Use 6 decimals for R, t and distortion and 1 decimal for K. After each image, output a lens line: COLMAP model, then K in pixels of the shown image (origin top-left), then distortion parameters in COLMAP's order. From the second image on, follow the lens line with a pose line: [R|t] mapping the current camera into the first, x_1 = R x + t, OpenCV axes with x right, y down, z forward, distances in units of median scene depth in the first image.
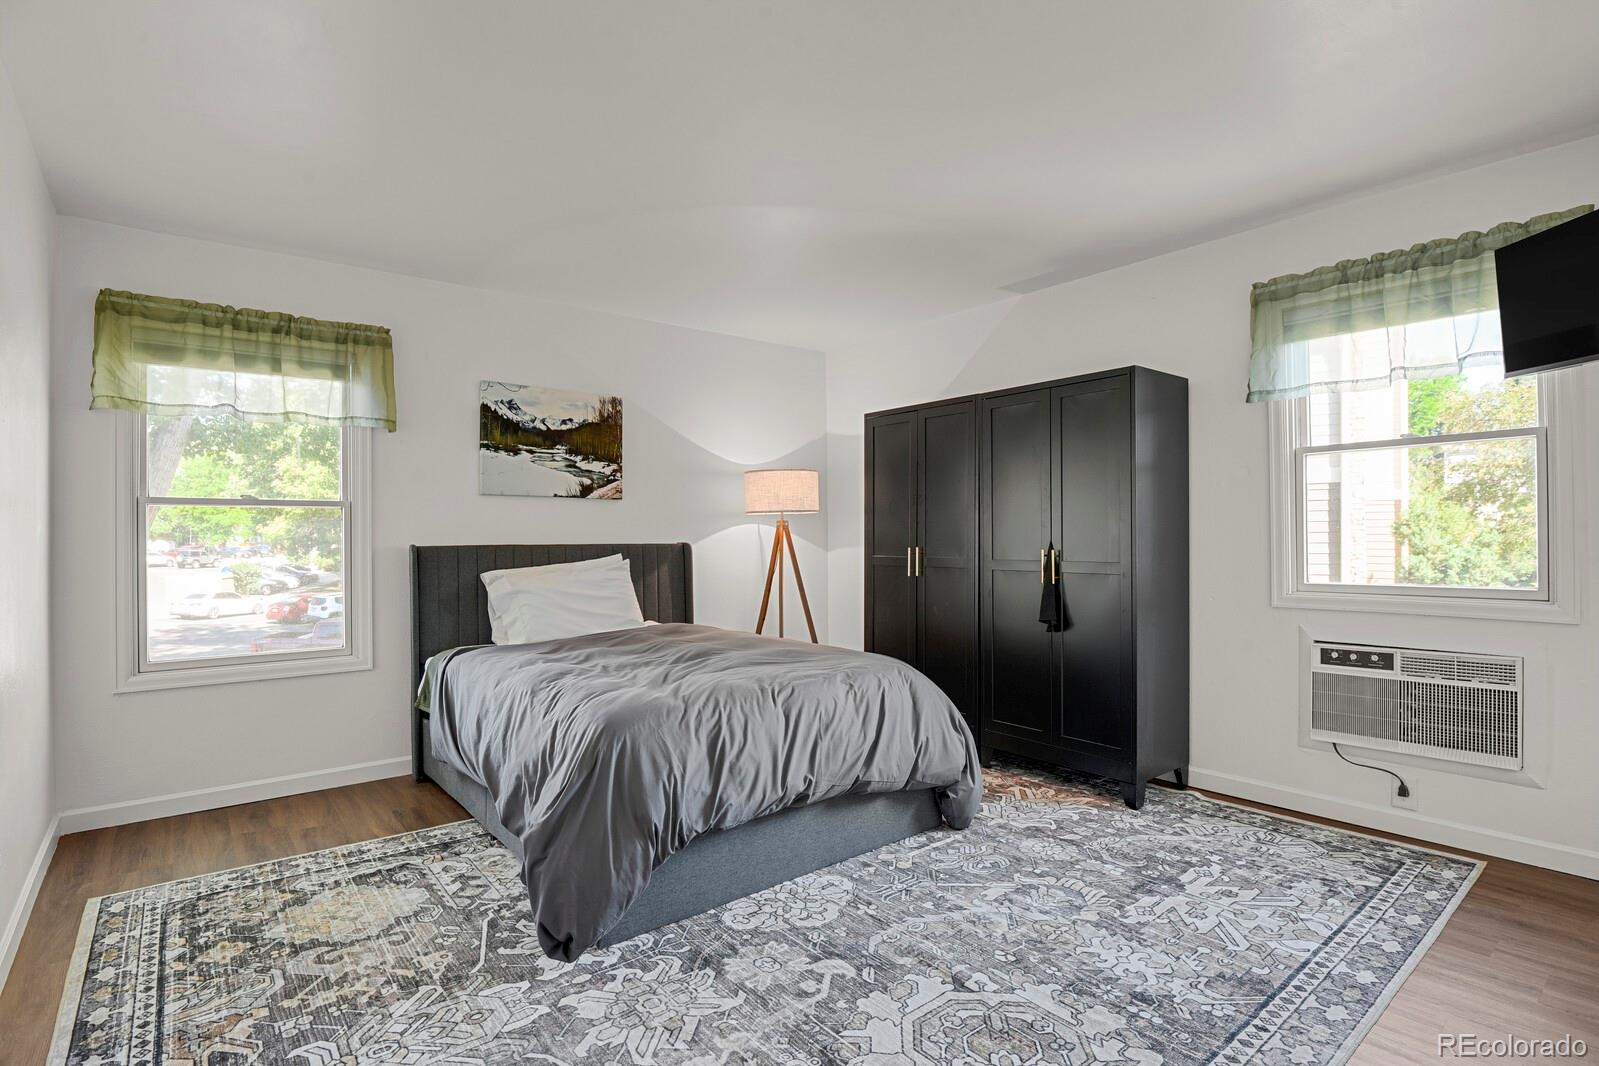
lens RADIAL K [[781.6, 0, 856.3], [0, 781.6, 540.6], [0, 0, 1]] dist [-0.022916, -0.001818]
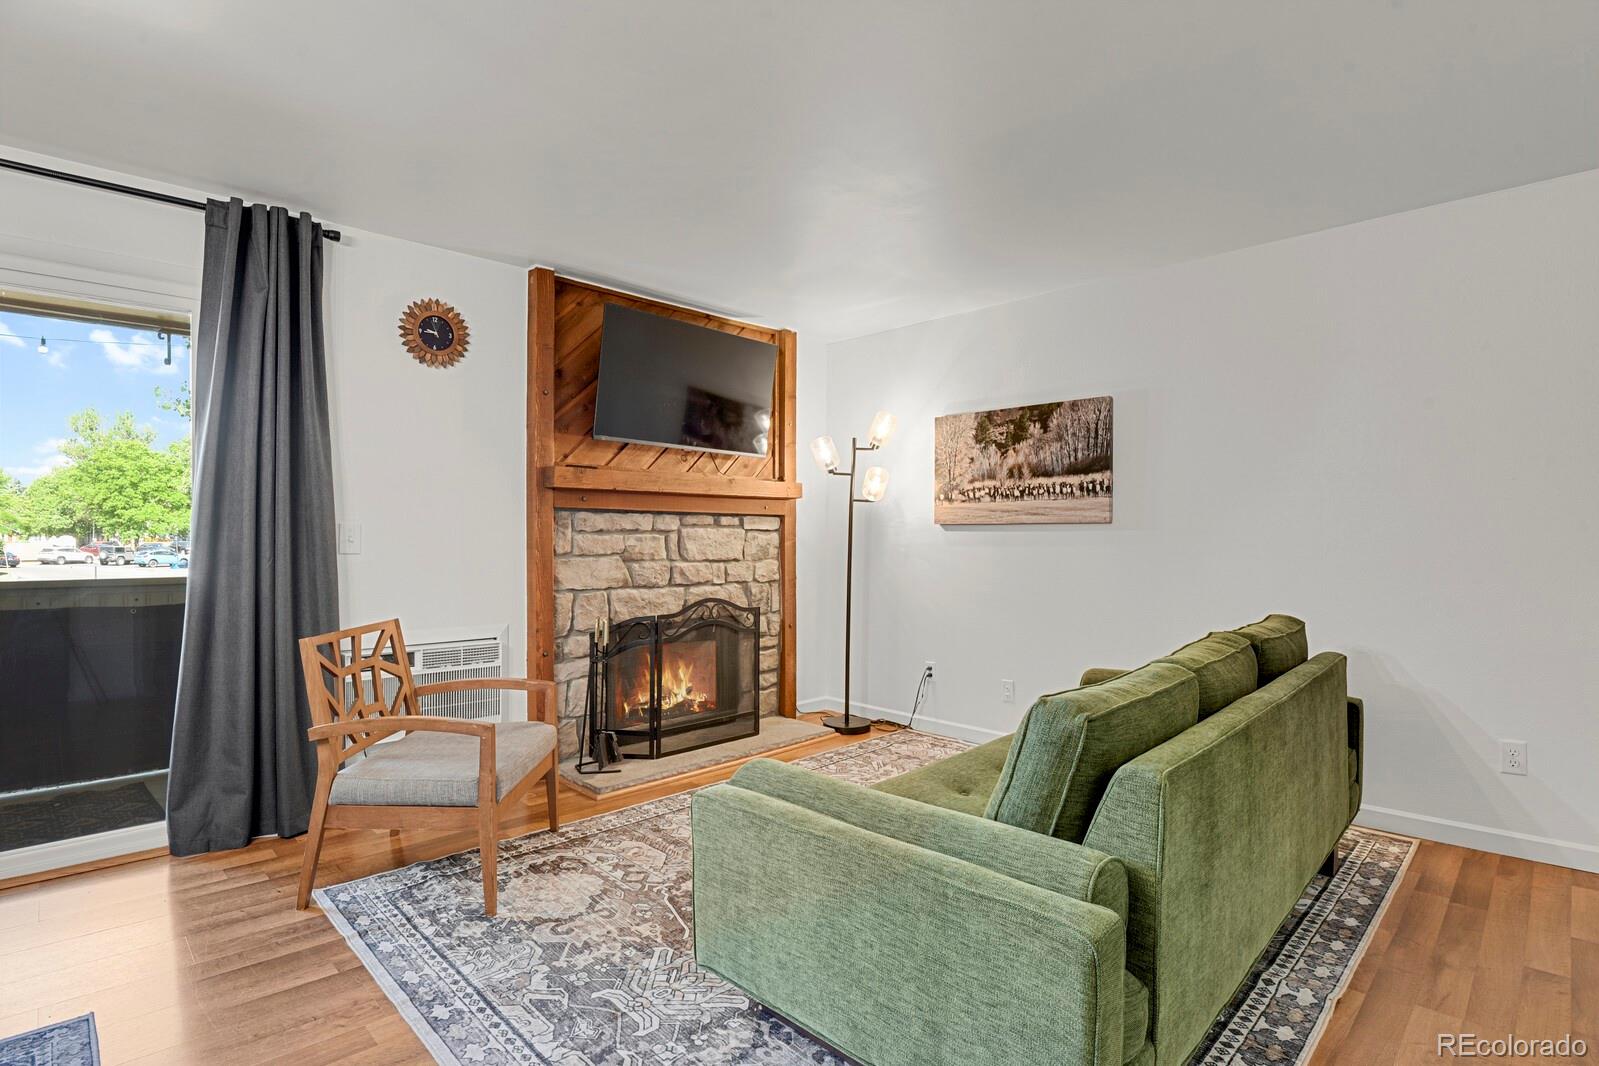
lens RADIAL K [[781.6, 0, 808.8], [0, 781.6, 537.9], [0, 0, 1]] dist [-0.022916, -0.001818]
pose [[0.997518, 0.014321, 0.068946, -0.347973], [-0.014471, 0.999894, 0.001672, -0.094394], [-0.068915, -0.002666, 0.997619, -0.261708]]
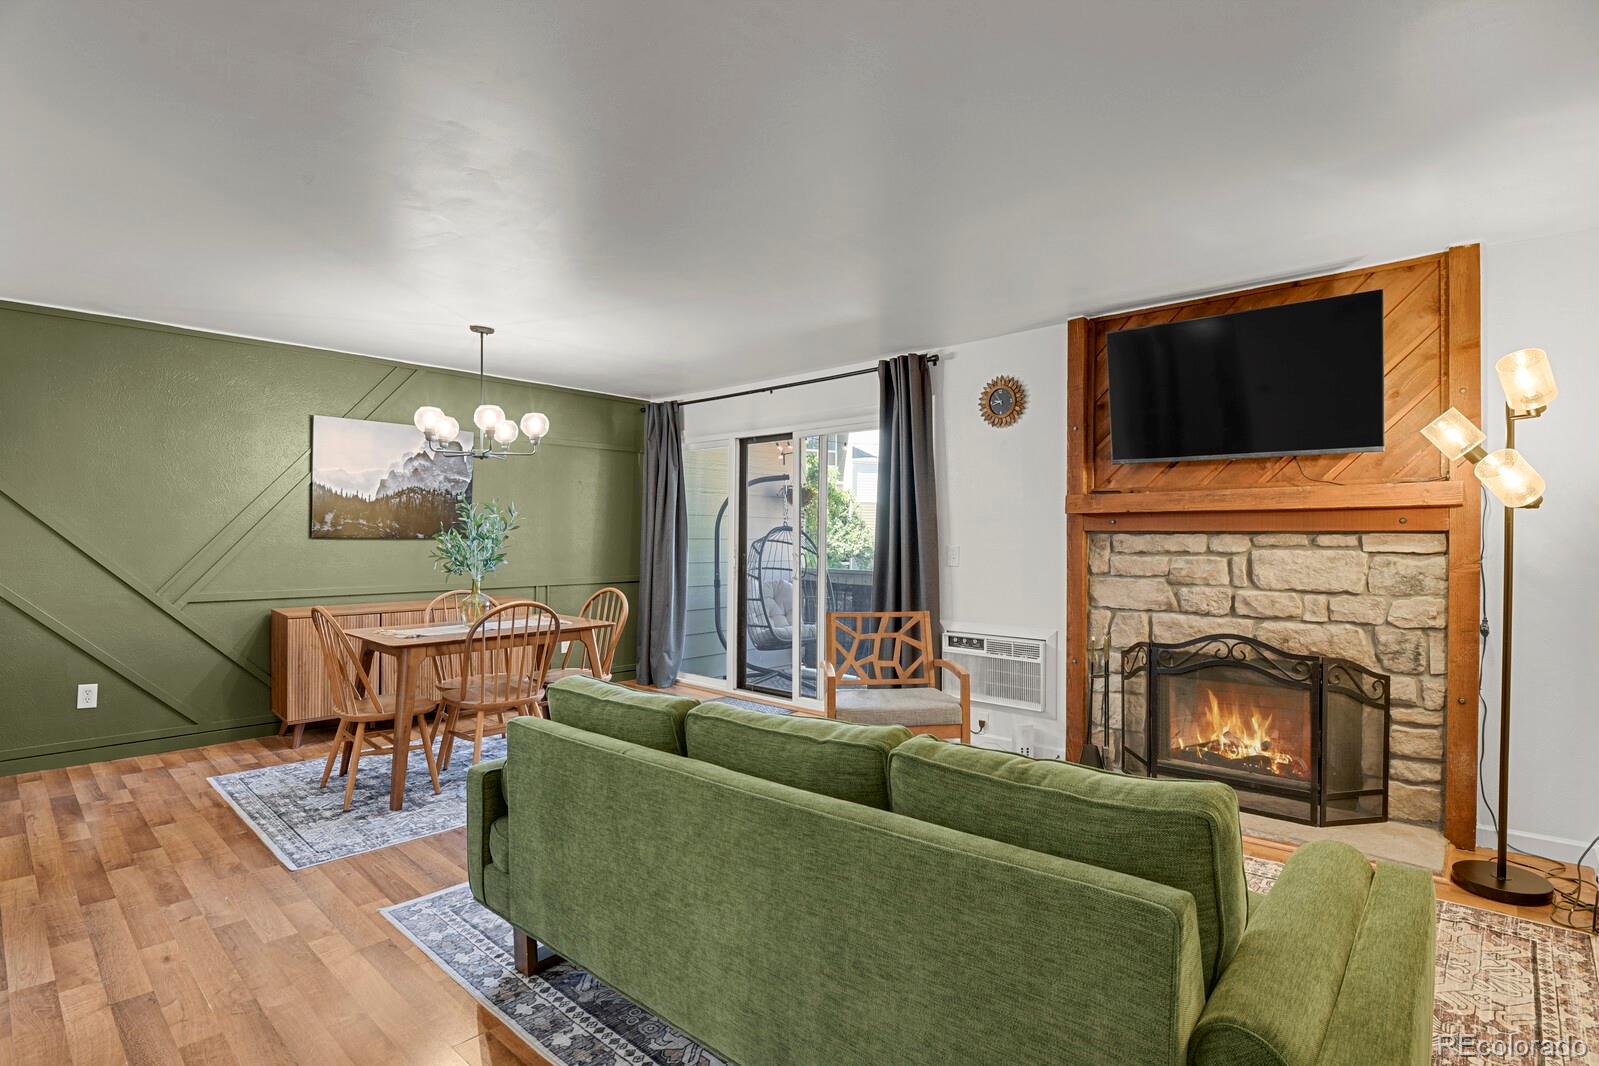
lens RADIAL K [[781.6, 0, 802.3], [0, 781.6, 539.2], [0, 0, 1]] dist [-0.022916, -0.001818]
pose [[0.115754, 0.017706, -0.993120, 1.150296], [0.001383, 0.999837, 0.017987, -0.172670], [0.993277, -0.003455, 0.115711, 0.674064]]
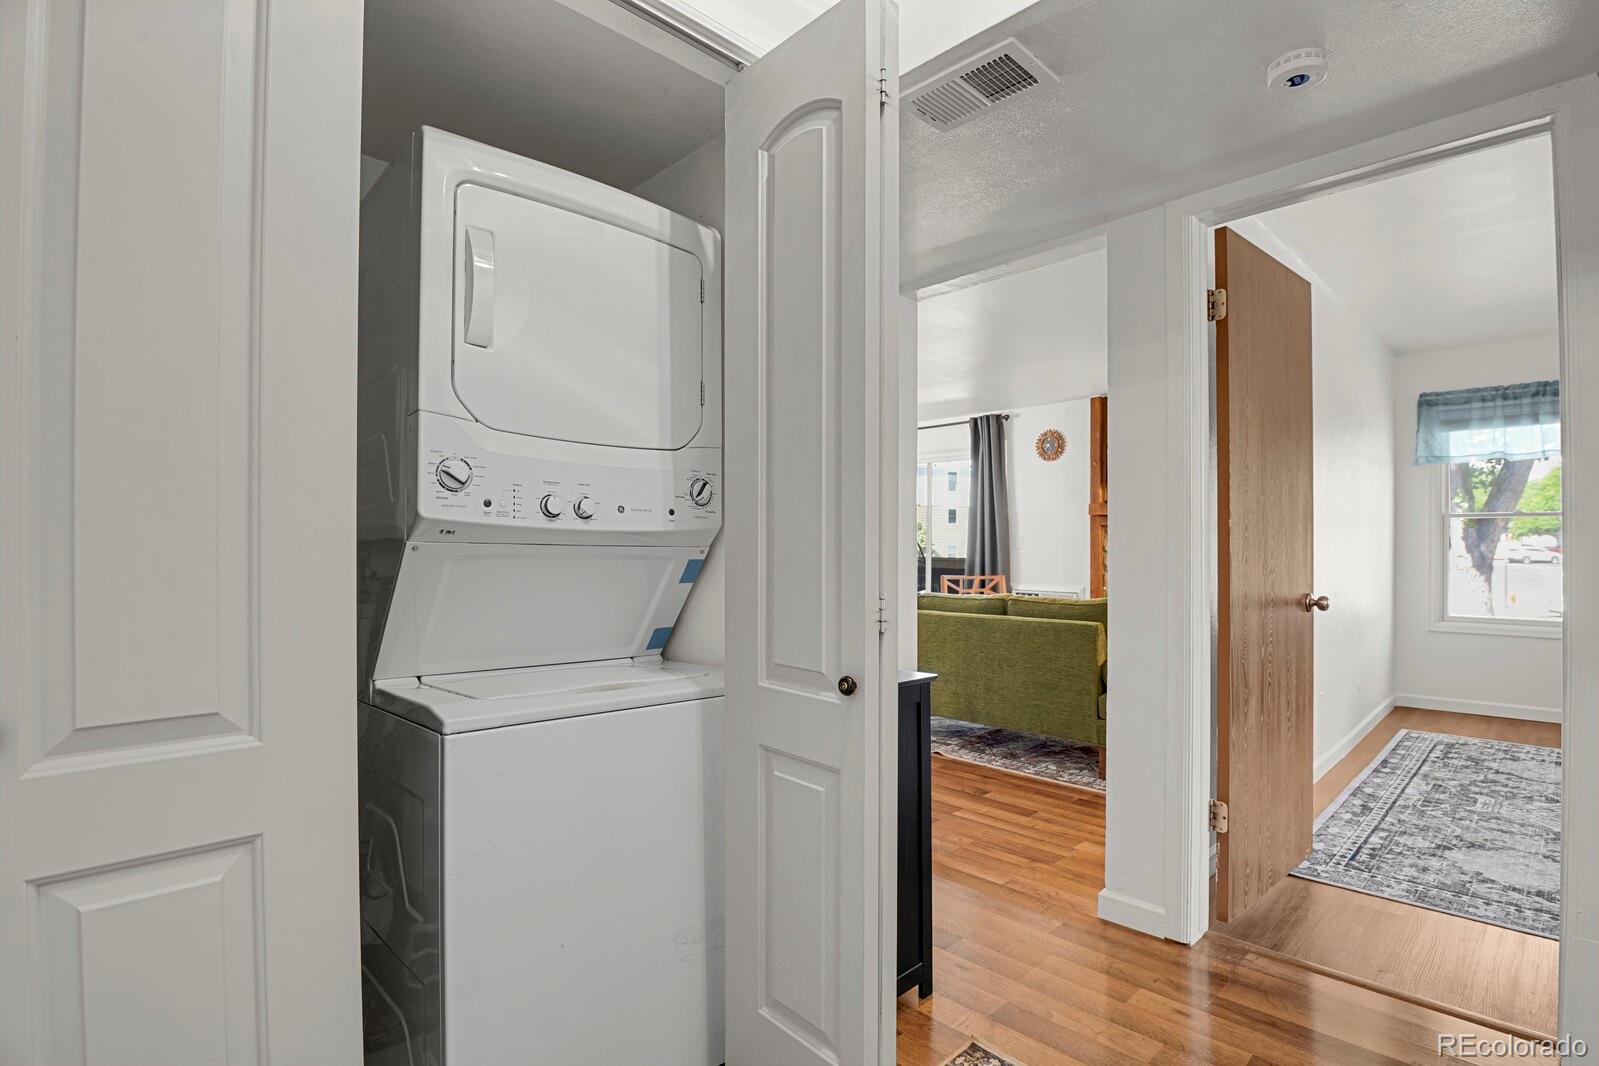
lens RADIAL K [[781.6, 0, 767.2], [0, 781.6, 539.8], [0, 0, 1]] dist [-0.022916, -0.001818]
pose [[0.034958, 0.005428, -0.999374, 0.915217], [0.003413, 0.999979, 0.005551, -0.024415], [0.999383, -0.003605, 0.034938, -0.709720]]
